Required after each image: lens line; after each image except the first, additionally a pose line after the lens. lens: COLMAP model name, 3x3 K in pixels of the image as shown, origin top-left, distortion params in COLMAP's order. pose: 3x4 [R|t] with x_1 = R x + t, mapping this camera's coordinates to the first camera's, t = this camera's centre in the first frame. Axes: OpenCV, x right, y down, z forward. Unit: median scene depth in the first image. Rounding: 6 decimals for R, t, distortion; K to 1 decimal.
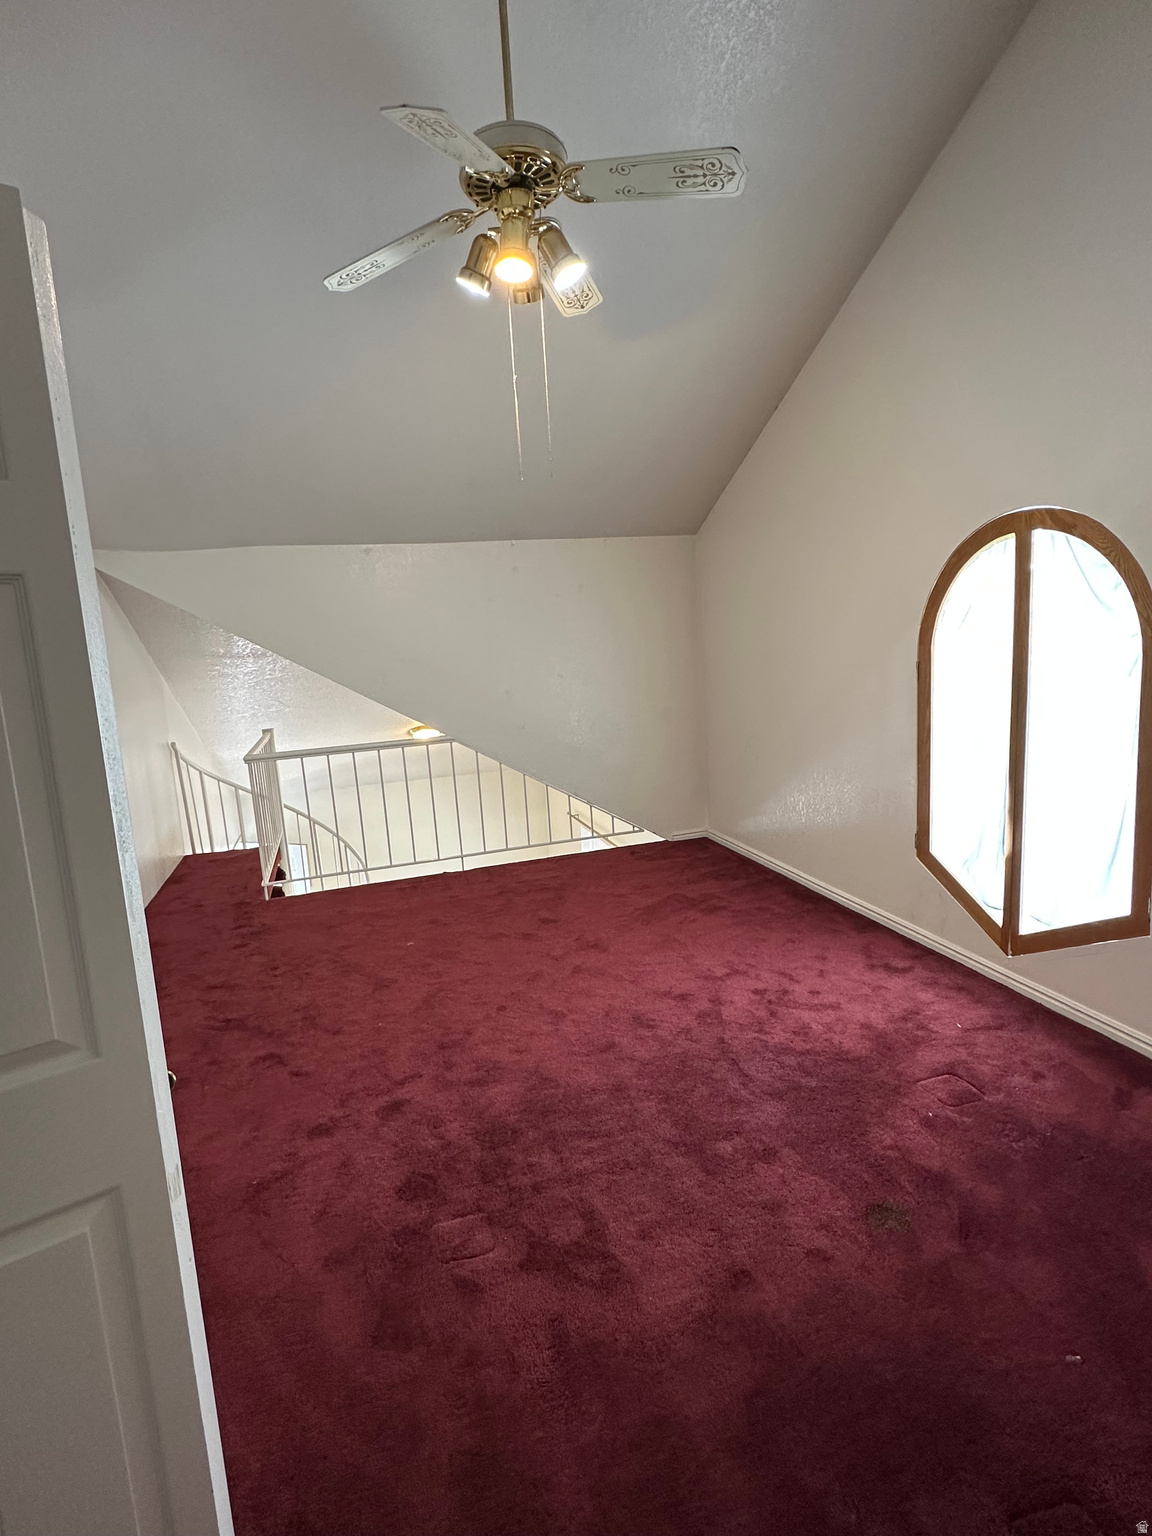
lens RADIAL K [[774.8, 0, 573.8], [0, 774.8, 764.2], [0, 0, 1]] dist [-0.003528, 0.000344]
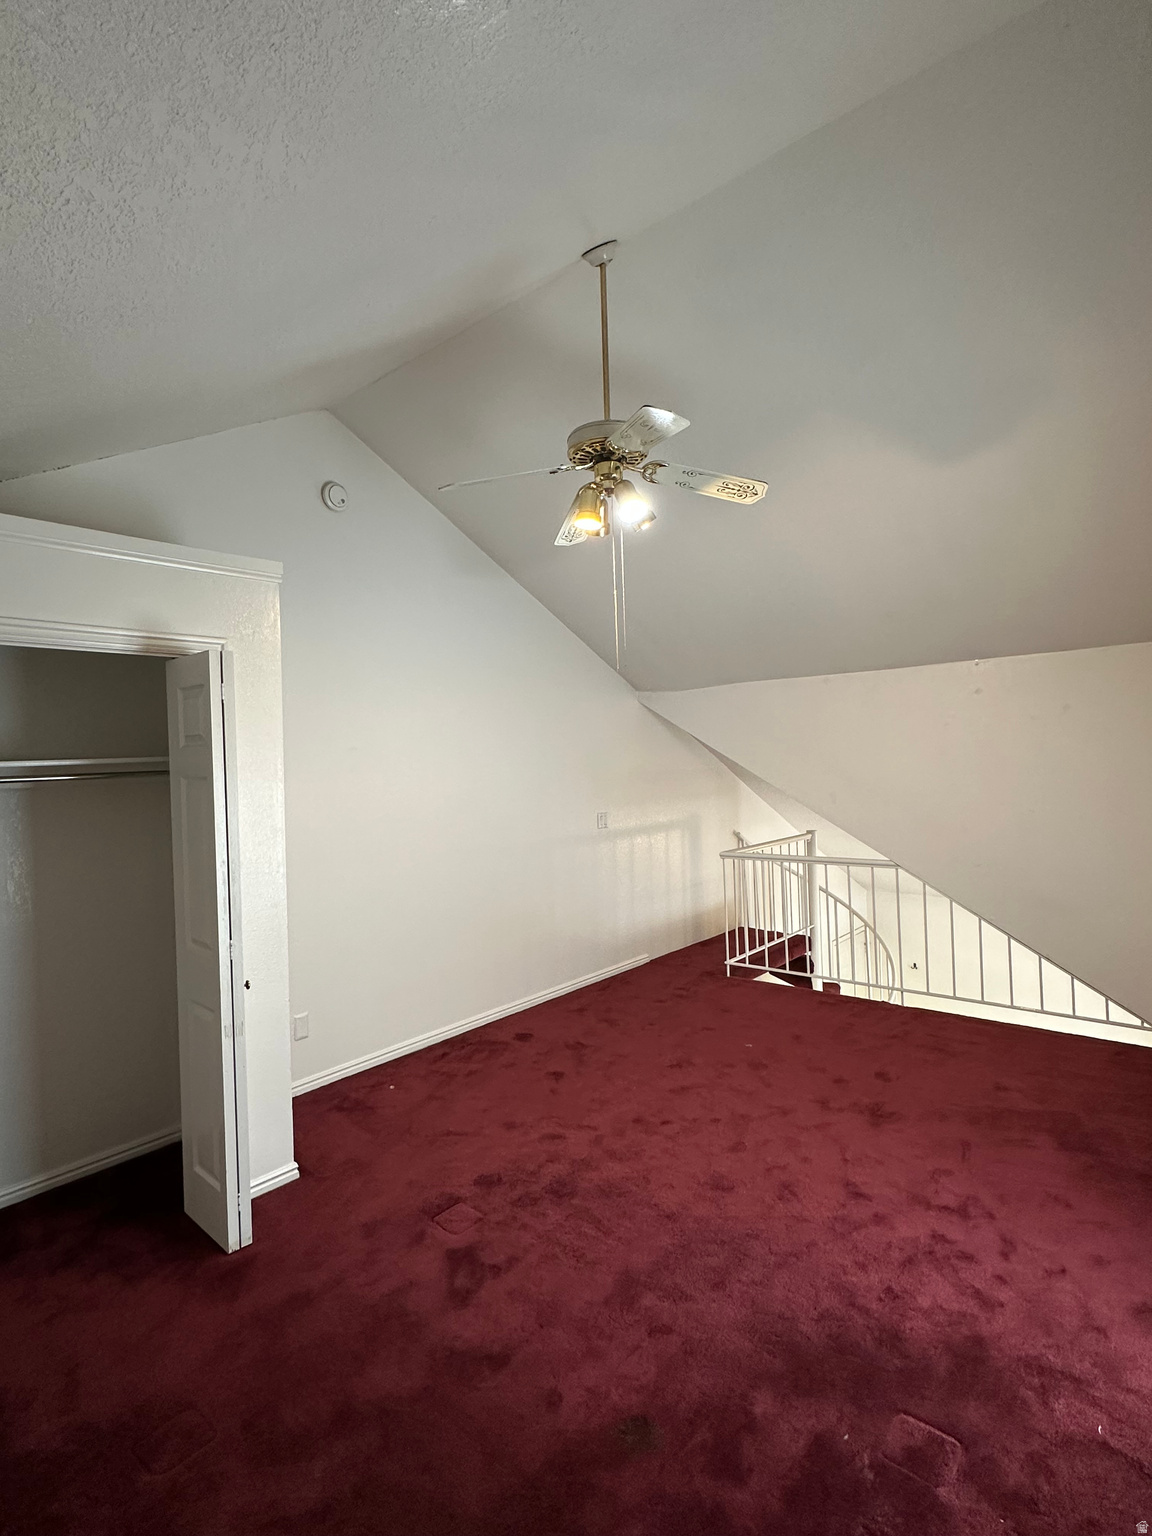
lens RADIAL K [[774.8, 0, 572.4], [0, 774.8, 765.0], [0, 0, 1]] dist [-0.003528, 0.000344]
pose [[0.540700, 0.050212, -0.839716, 0.677741], [-0.138075, 0.989976, -0.029711, -0.113046], [0.829806, 0.132009, 0.542213, 0.190600]]
